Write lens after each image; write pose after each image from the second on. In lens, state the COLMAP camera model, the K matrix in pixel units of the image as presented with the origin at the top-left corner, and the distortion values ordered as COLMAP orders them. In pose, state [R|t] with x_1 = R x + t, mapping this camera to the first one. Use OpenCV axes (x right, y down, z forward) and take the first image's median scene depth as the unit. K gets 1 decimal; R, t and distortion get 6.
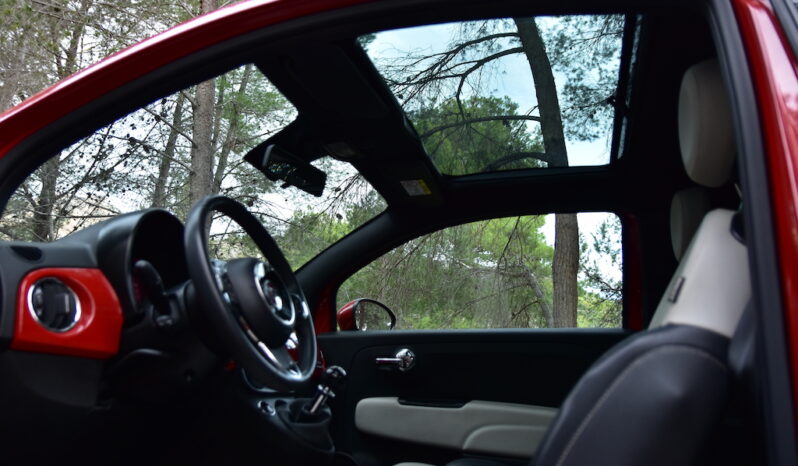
lens RADIAL K [[641.3, 0, 395.4], [0, 641.3, 232.2], [0, 0, 1]] dist [-0.051093, 0.001979]
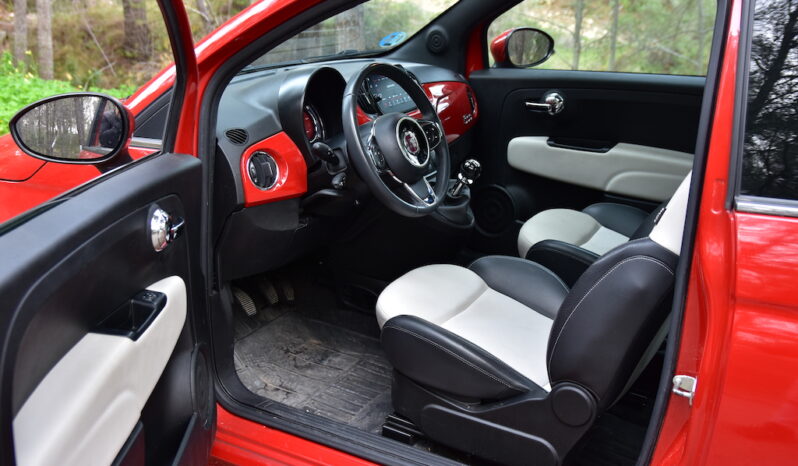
lens RADIAL K [[932.2, 0, 398.6], [0, 932.2, 233.2], [0, 0, 1]] dist [-0.011834, 0.000000]
pose [[0.968771, 0.036049, -0.245323, 0.156769], [0.099366, 0.850018, 0.517296, -0.446713], [0.227177, -0.525519, 0.819891, -0.405704]]
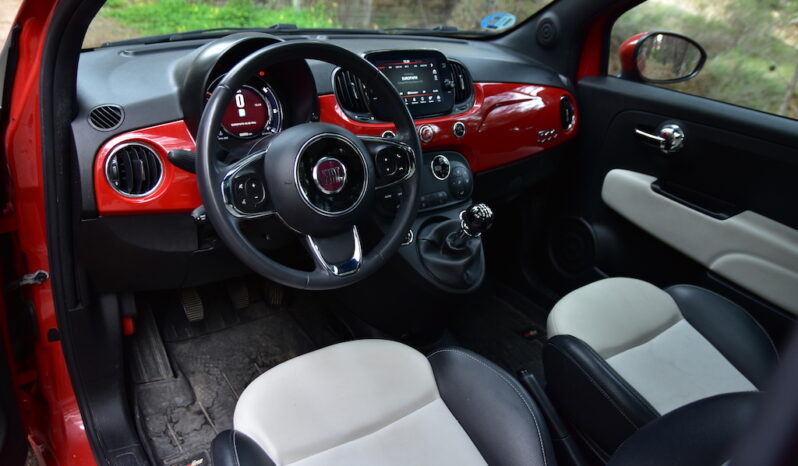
lens RADIAL K [[641.3, 0, 399.0], [0, 641.3, 232.3], [0, 0, 1]] dist [-0.051093, 0.001979]
pose [[0.789620, 0.294003, -0.538575, 0.213884], [0.096691, 0.807149, 0.582376, -0.197286], [0.605930, -0.511931, 0.608913, 0.303491]]
